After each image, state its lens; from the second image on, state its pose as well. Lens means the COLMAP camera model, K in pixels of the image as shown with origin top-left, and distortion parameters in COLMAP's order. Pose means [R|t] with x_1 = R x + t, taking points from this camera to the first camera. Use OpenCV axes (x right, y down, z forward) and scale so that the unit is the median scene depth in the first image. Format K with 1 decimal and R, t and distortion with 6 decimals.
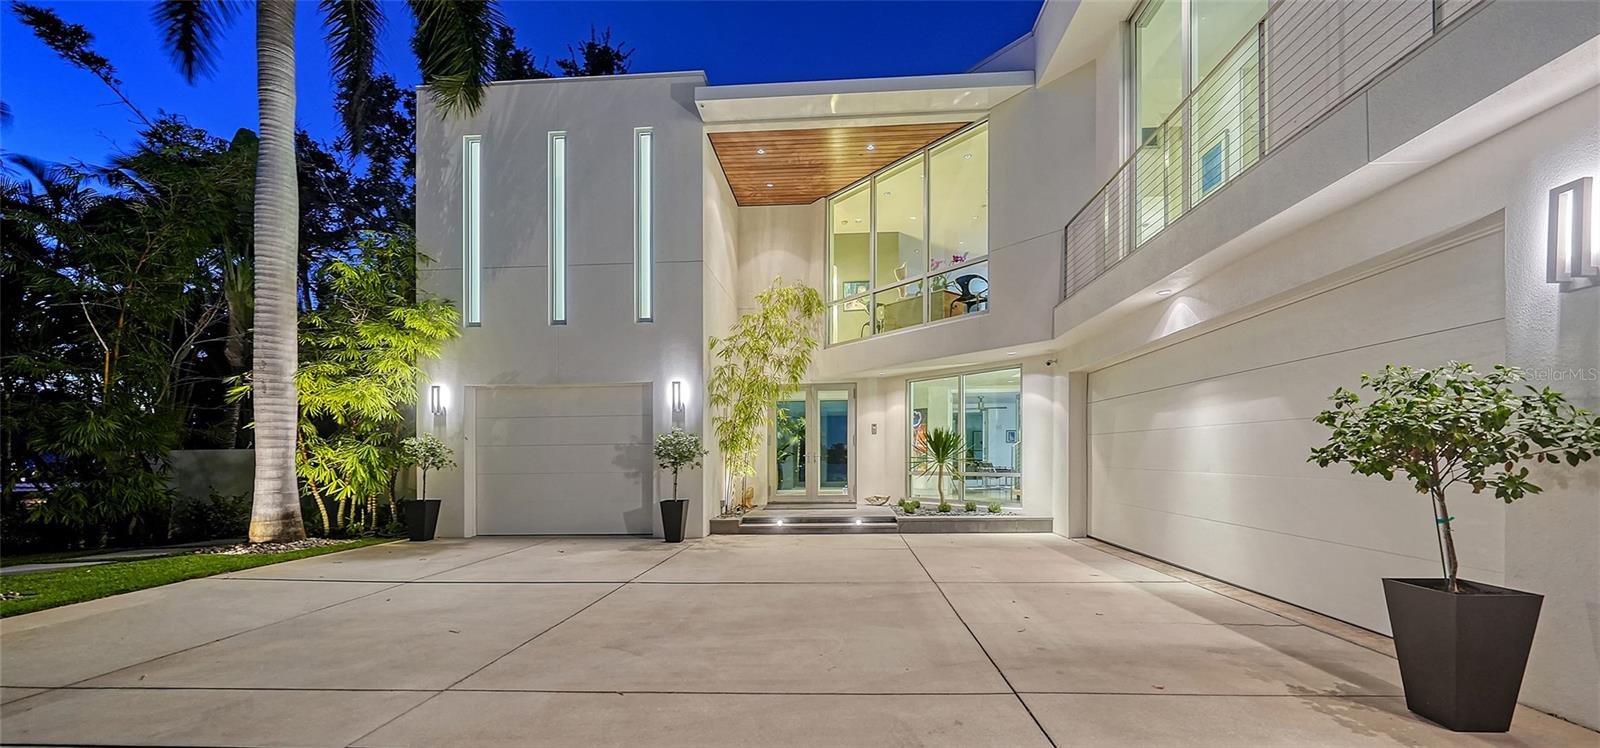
lens RADIAL K [[581.0, 0, 817.4], [0, 581.0, 474.7], [0, 0, 1]] dist [0.012611, 0.000026]
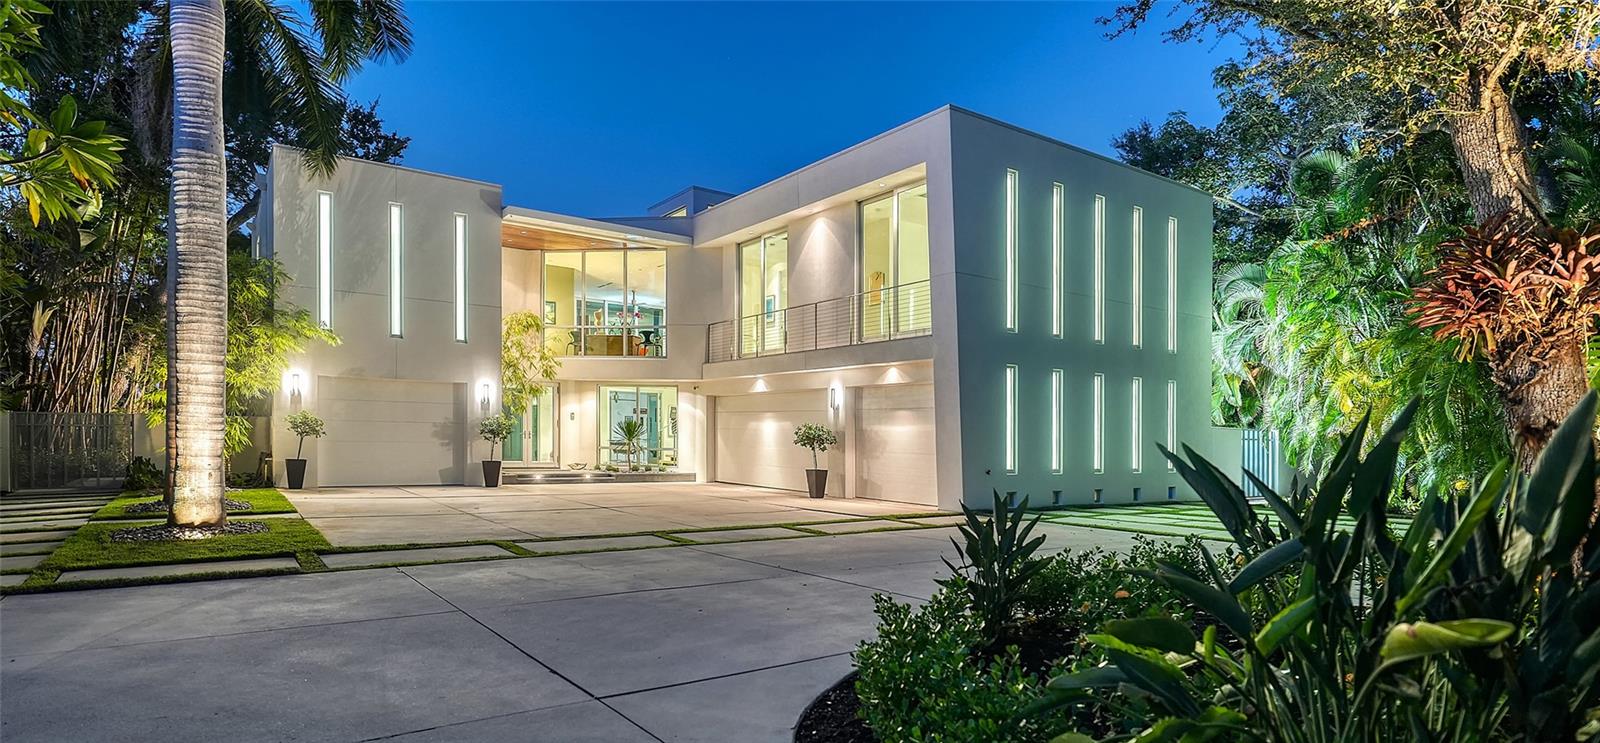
lens RADIAL K [[849.4, 0, 800.2], [0, 849.4, 372.2], [0, 0, 1]] dist [0.001844, 0.000273]
pose [[0.788798, 0.074514, 0.610119, -0.938500], [-0.010655, 0.994133, -0.107639, 0.041414], [-0.614560, 0.078405, 0.784964, -1.256308]]
